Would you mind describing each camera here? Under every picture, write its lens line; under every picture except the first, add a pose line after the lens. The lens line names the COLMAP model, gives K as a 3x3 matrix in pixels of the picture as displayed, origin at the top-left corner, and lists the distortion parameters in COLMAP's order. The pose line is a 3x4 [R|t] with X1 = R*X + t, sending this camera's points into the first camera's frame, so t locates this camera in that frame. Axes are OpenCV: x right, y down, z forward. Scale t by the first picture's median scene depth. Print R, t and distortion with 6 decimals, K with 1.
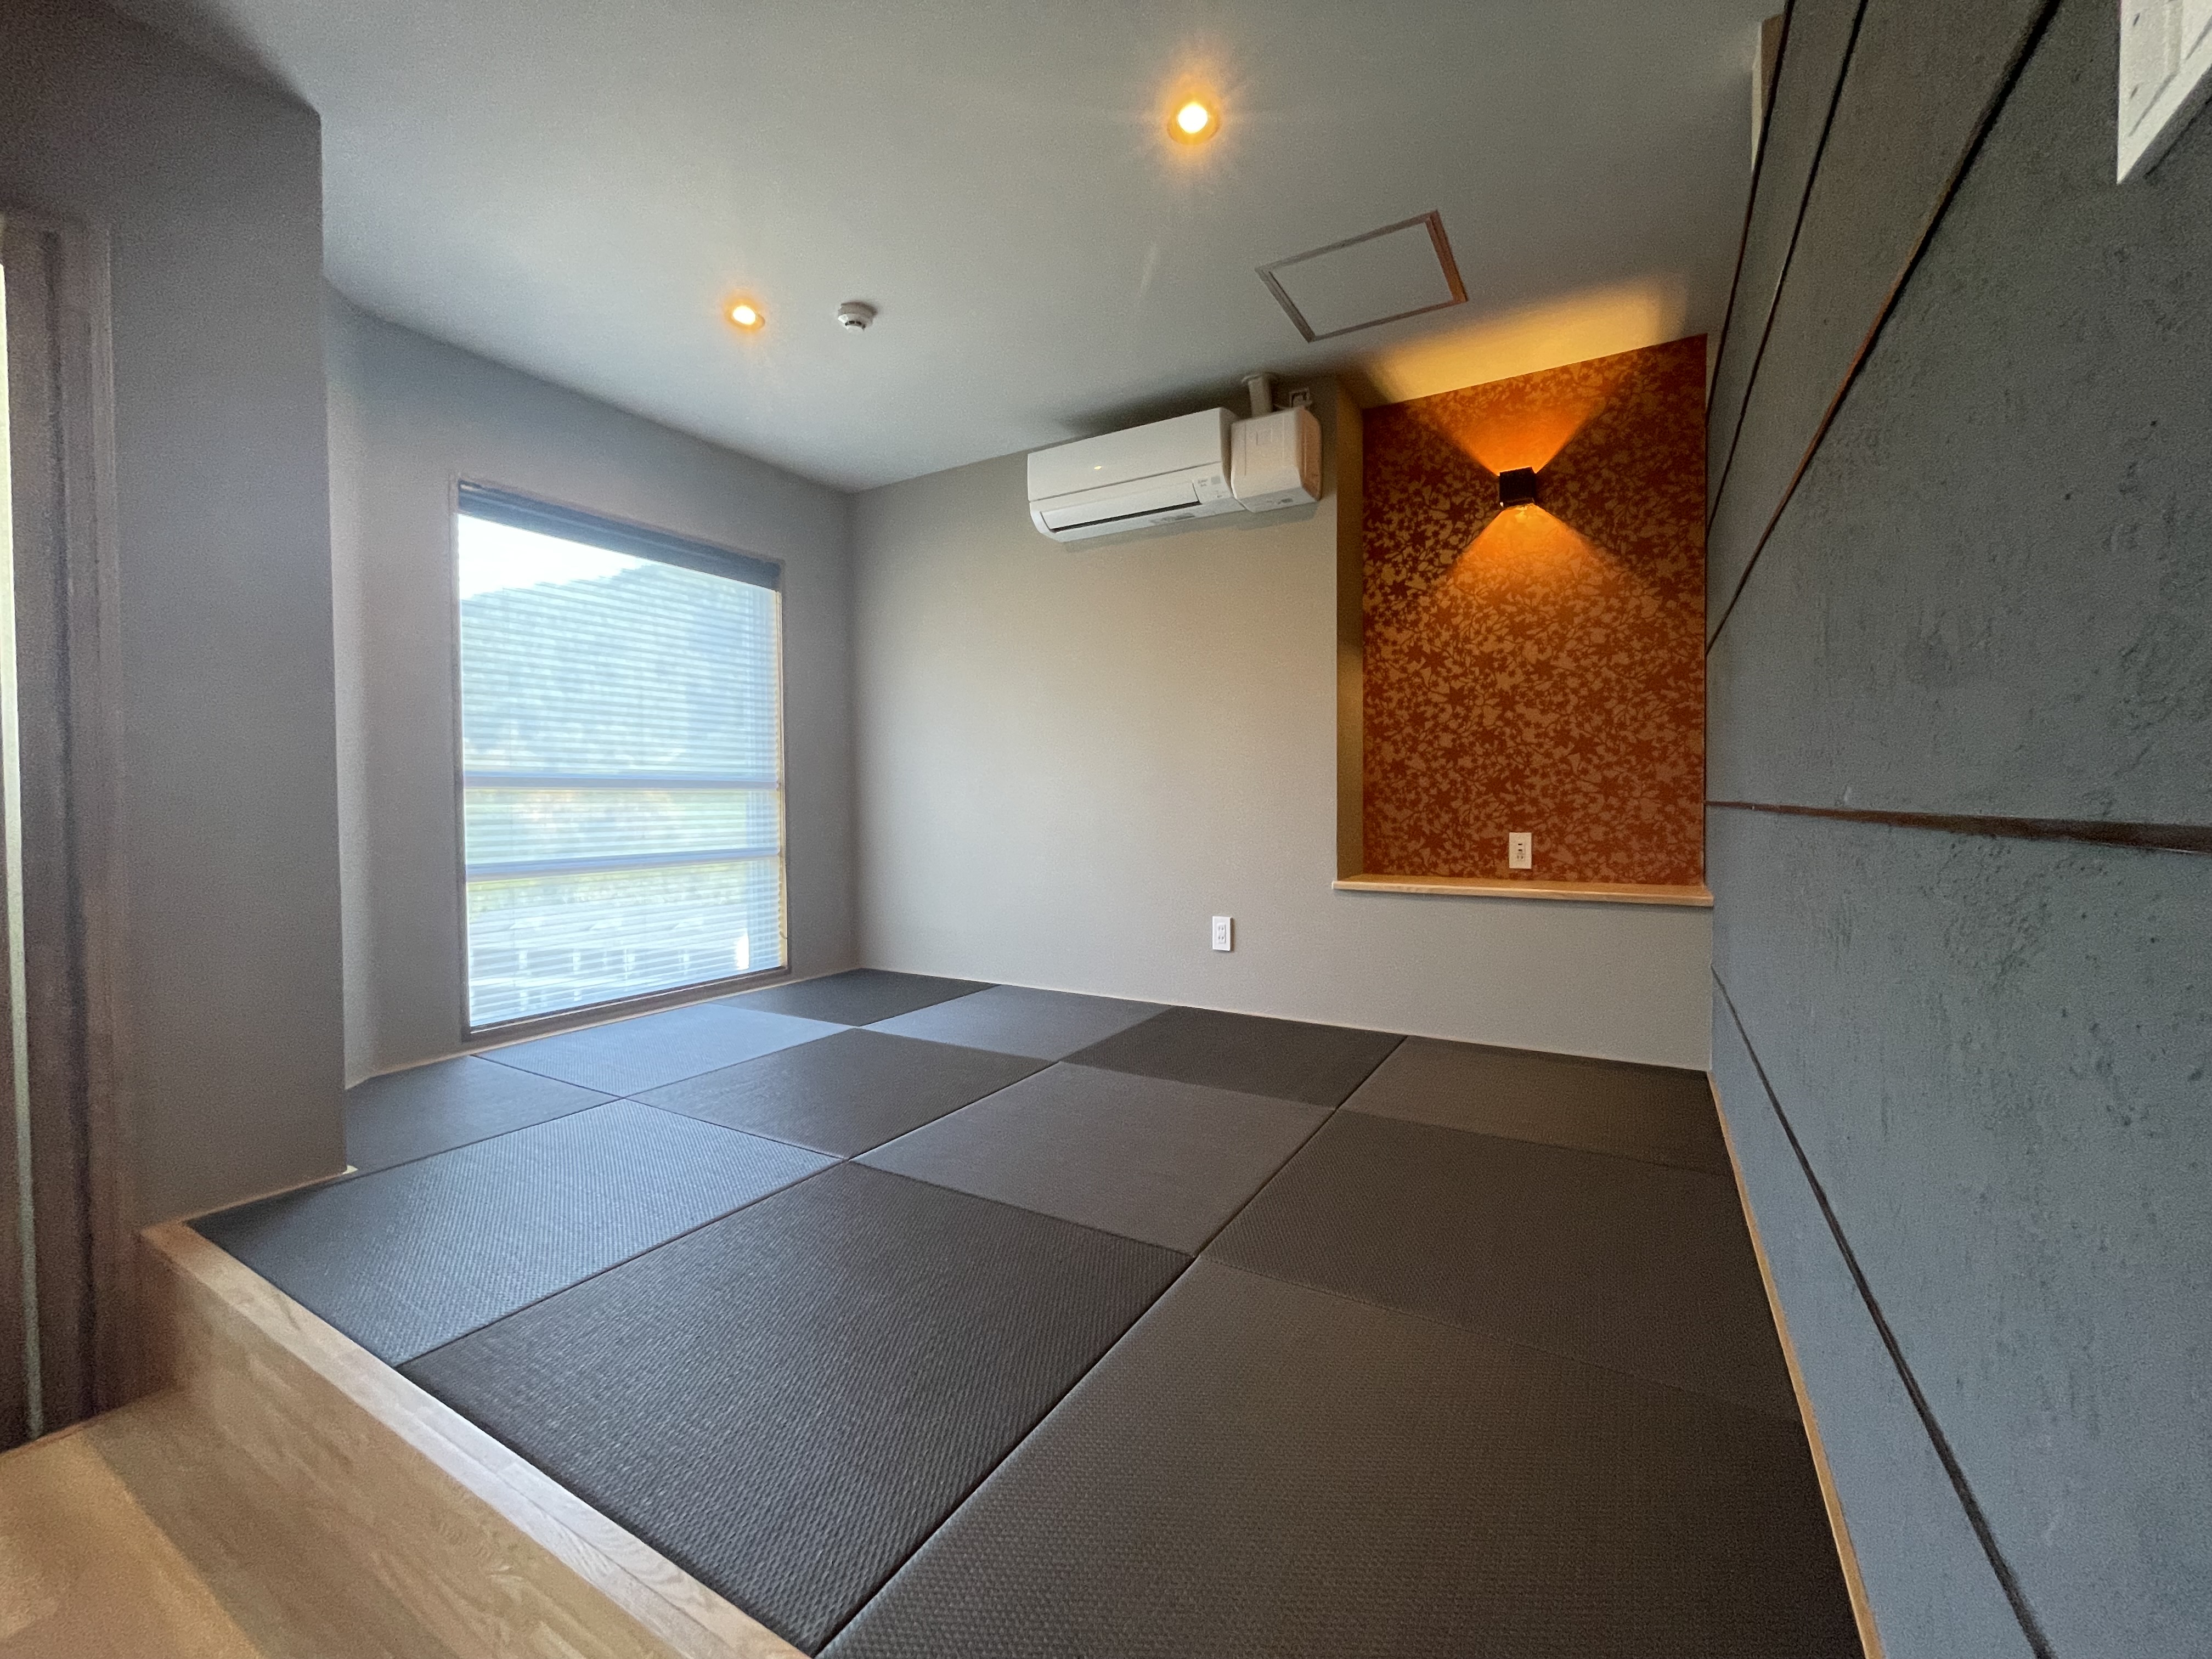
lens RADIAL K [[898.3, 0, 1109.8], [0, 898.3, 825.5], [0, 0, 1]] dist [-0.000578, 0.000390]
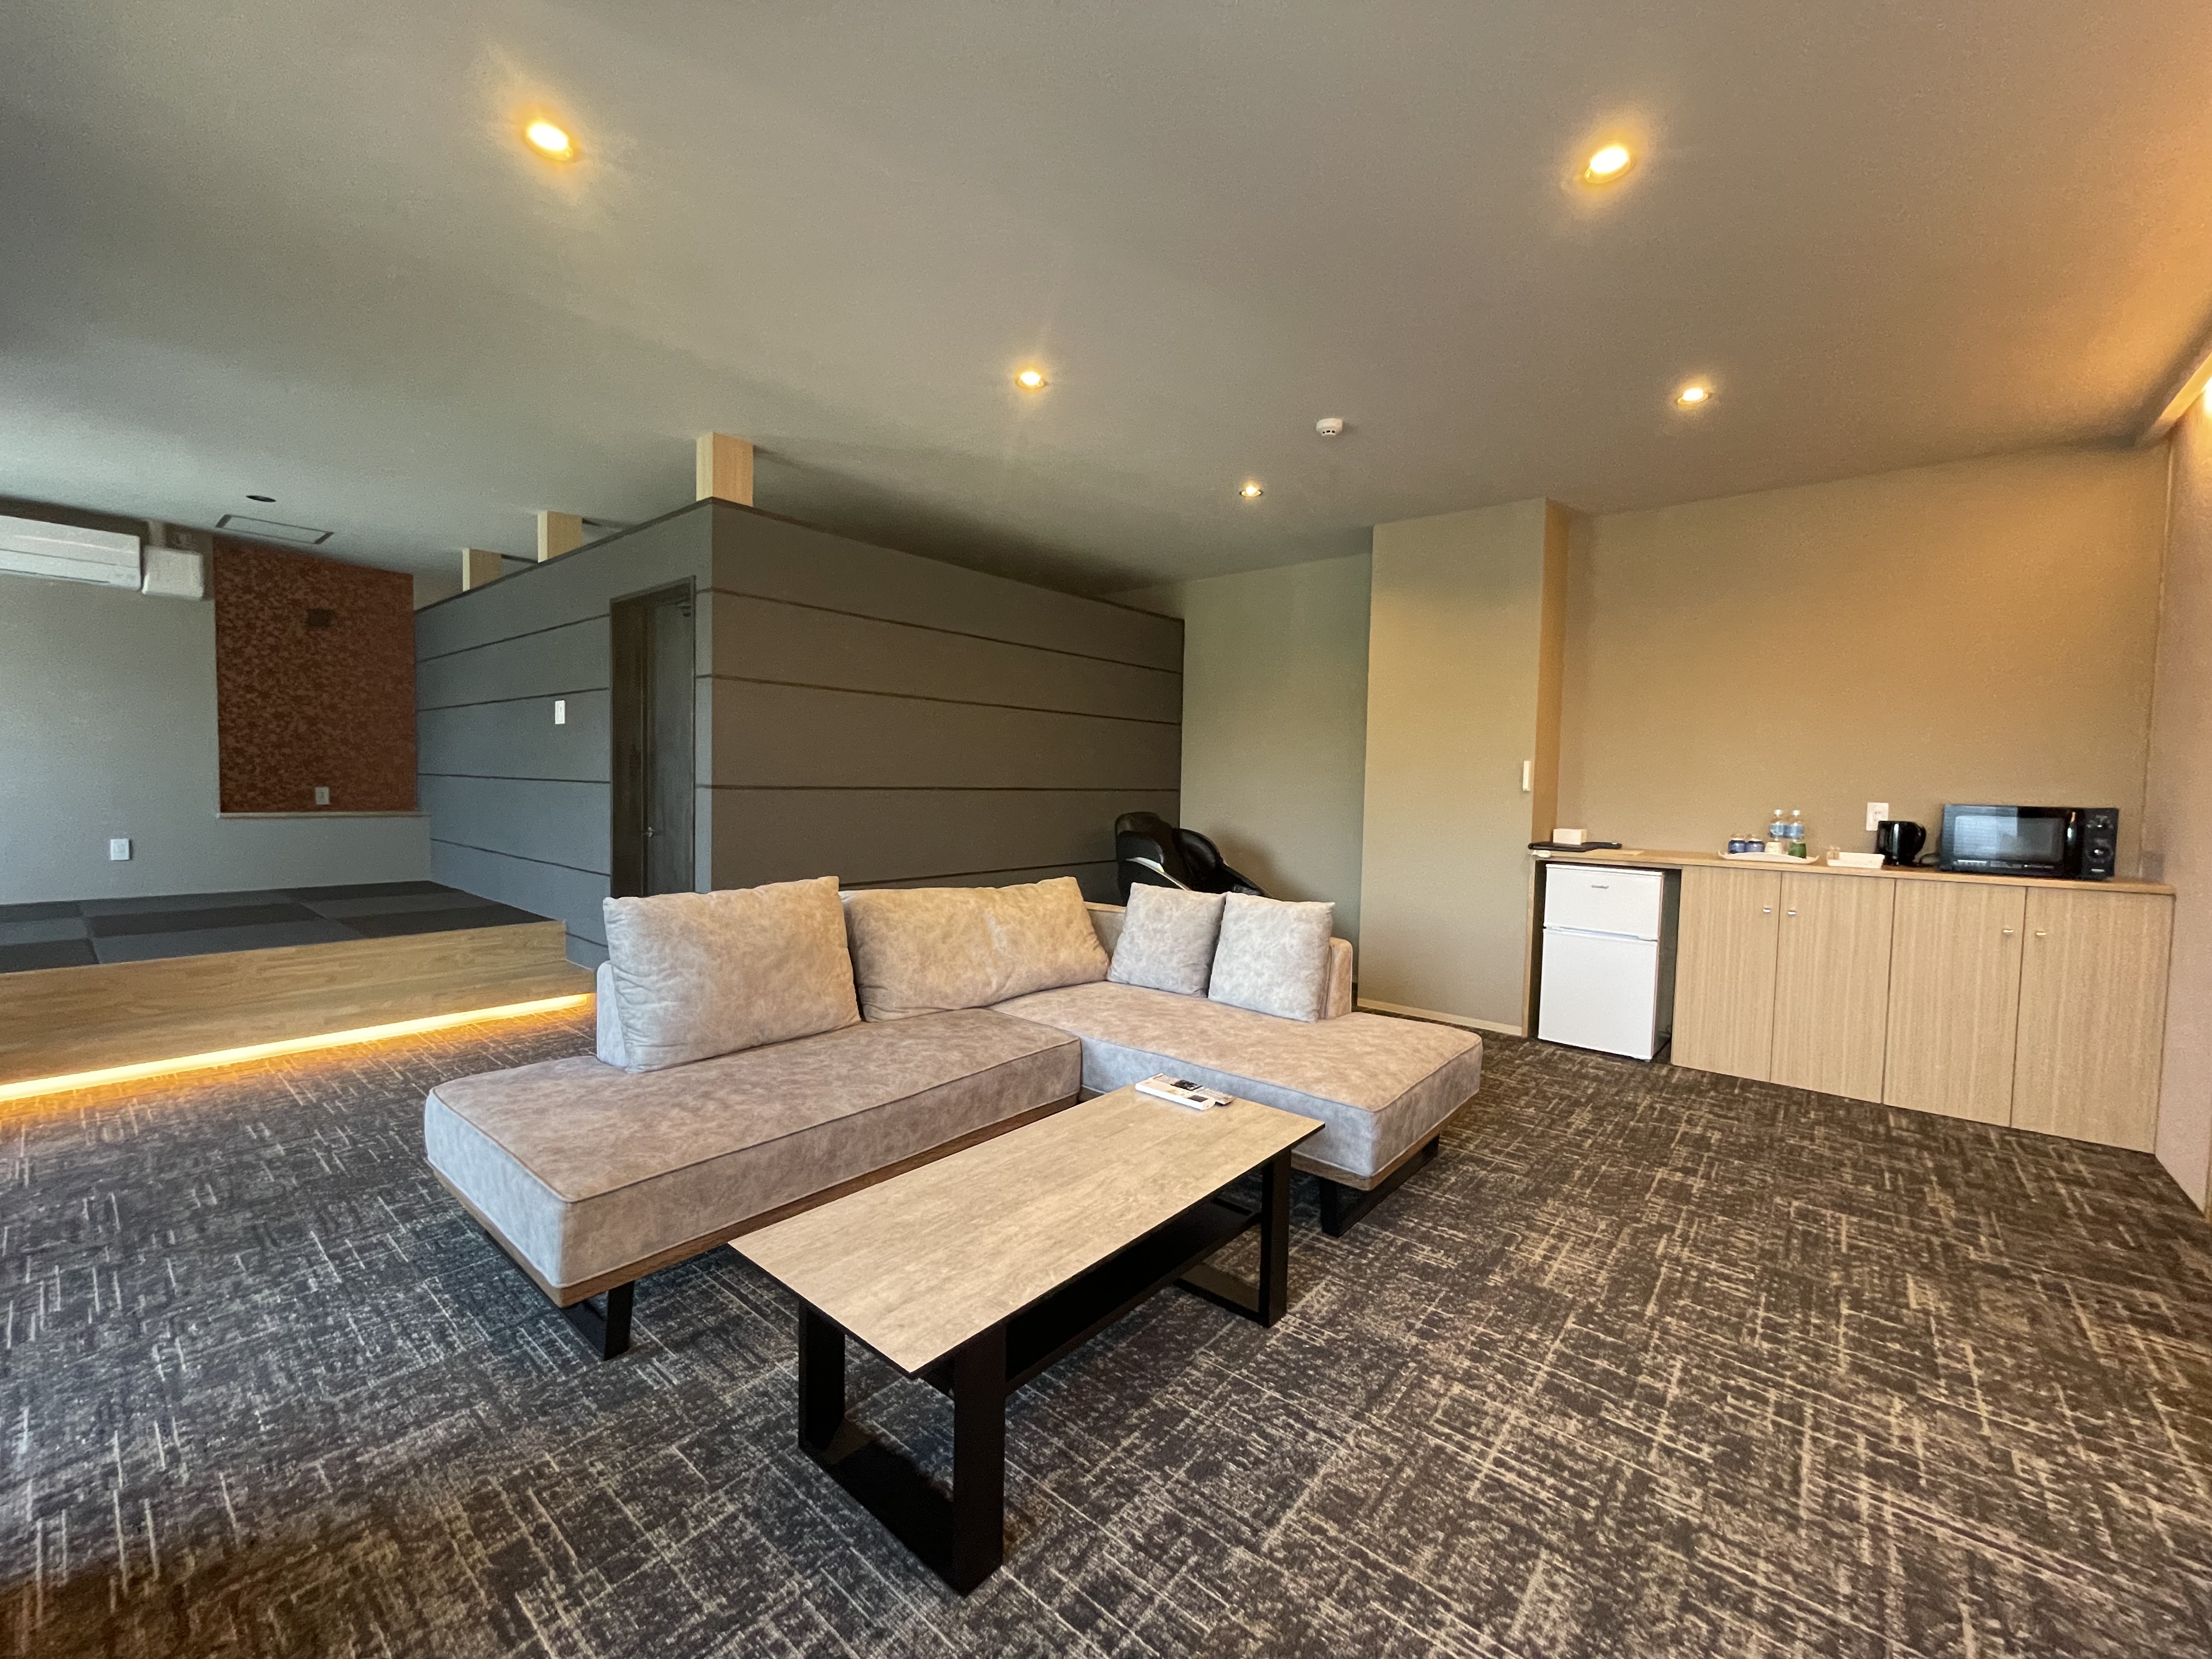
lens RADIAL K [[898.3, 0, 1110.5], [0, 898.3, 826.3], [0, 0, 1]] dist [-0.000578, 0.000390]
pose [[0.169258, -0.039671, 0.984773, -1.243647], [0.007142, 0.999213, 0.039025, 0.030430], [-0.985546, 0.000428, 0.169408, -1.099576]]
